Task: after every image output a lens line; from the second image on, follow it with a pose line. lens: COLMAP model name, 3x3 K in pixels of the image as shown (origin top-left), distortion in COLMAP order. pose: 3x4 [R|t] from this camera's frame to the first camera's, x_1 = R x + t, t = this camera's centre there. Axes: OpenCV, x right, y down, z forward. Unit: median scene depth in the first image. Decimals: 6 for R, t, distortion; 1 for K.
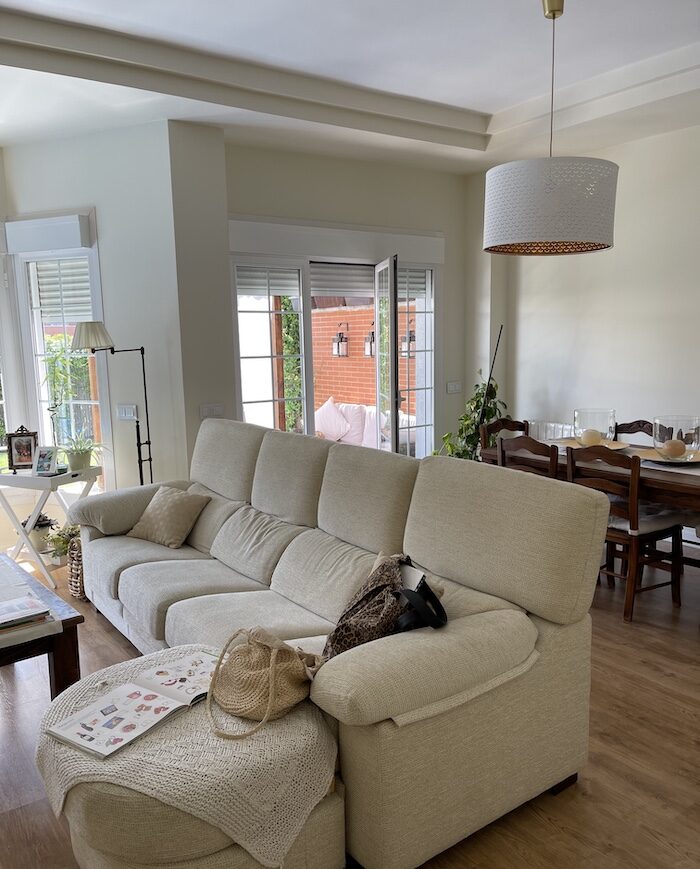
lens RADIAL K [[712.4, 0, 350.0], [0, 712.4, 434.5], [0, 0, 1]] dist [0.048491, 0.002905]
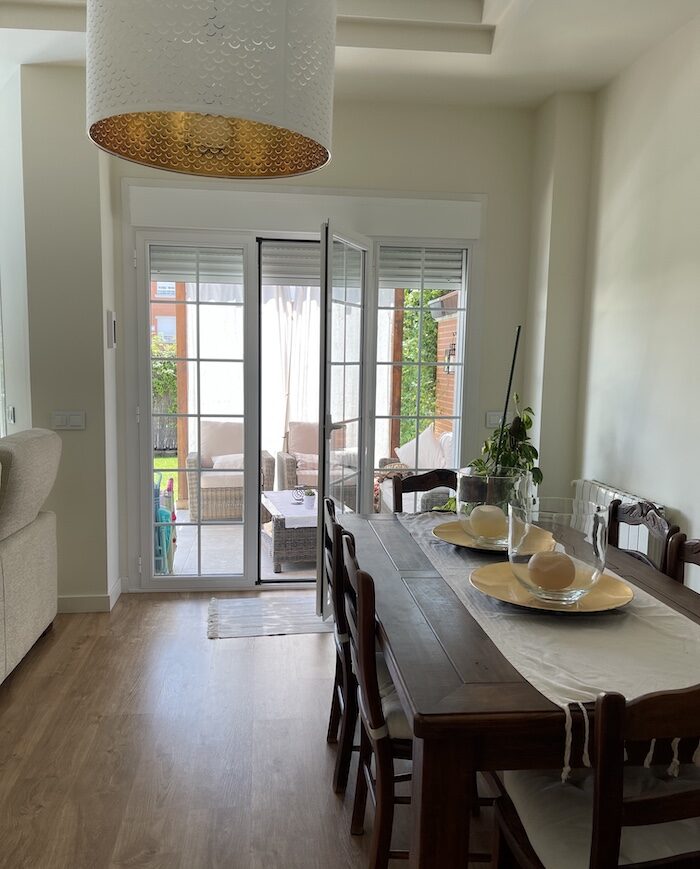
lens RADIAL K [[712.4, 0, 350.0], [0, 712.4, 434.5], [0, 0, 1]] dist [0.048491, 0.002905]
pose [[0.865696, 0.085651, -0.493188, 0.414933], [-0.102518, 0.994705, -0.007203, -0.037366], [0.489960, 0.056796, 0.869893, 0.384130]]
